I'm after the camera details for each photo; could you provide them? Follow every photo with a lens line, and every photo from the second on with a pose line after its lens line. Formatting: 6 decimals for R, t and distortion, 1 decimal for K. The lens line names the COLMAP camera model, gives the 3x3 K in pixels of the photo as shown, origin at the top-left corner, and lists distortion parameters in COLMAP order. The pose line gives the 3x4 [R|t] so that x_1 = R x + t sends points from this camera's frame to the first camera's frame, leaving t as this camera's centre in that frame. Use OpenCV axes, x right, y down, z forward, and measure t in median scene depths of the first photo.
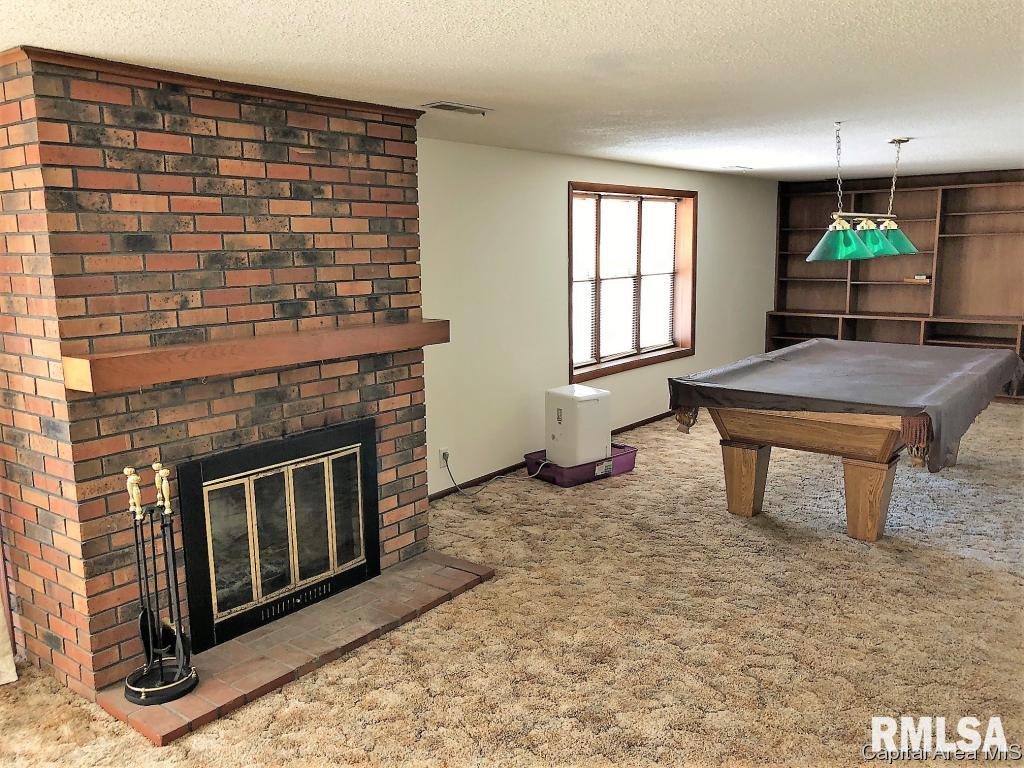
lens RADIAL K [[835.2, 0, 512.0], [0, 835.2, 384.0], [0, 0, 1]] dist [0.118877, -0.122973]
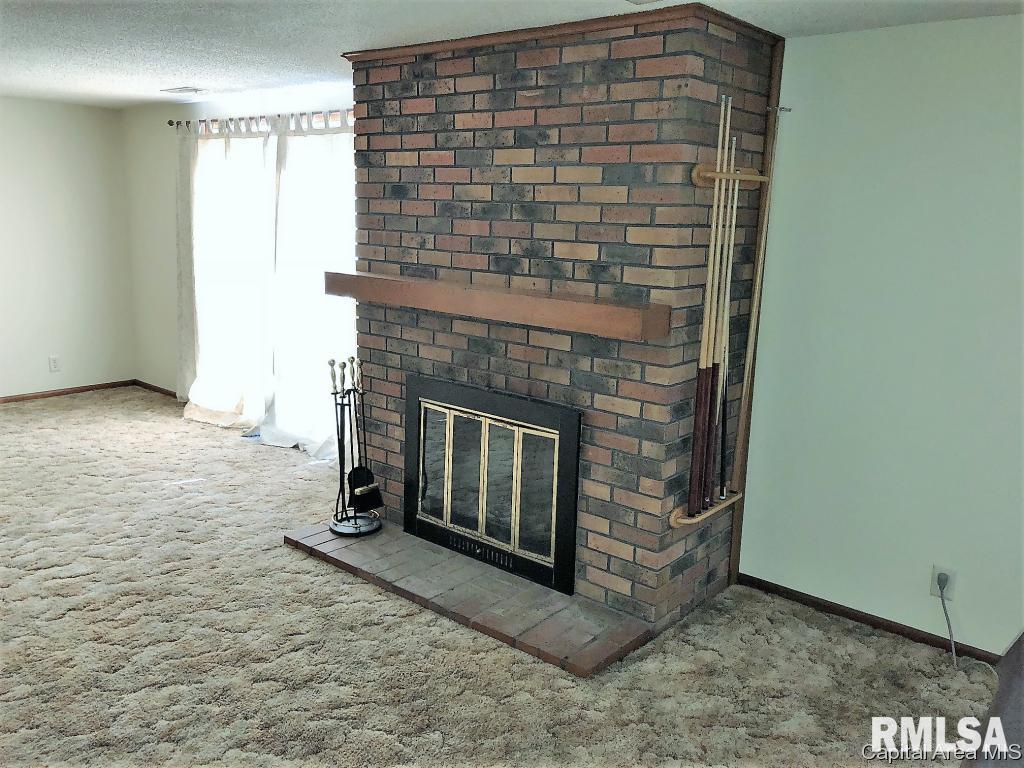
lens RADIAL K [[835.2, 0, 512.0], [0, 835.2, 384.0], [0, 0, 1]] dist [0.118877, -0.122973]
pose [[-0.027174, 0.216230, -0.975964, 0.709705], [-0.200171, 0.955373, 0.217241, -0.167597], [0.979384, 0.201263, 0.017322, 1.018551]]
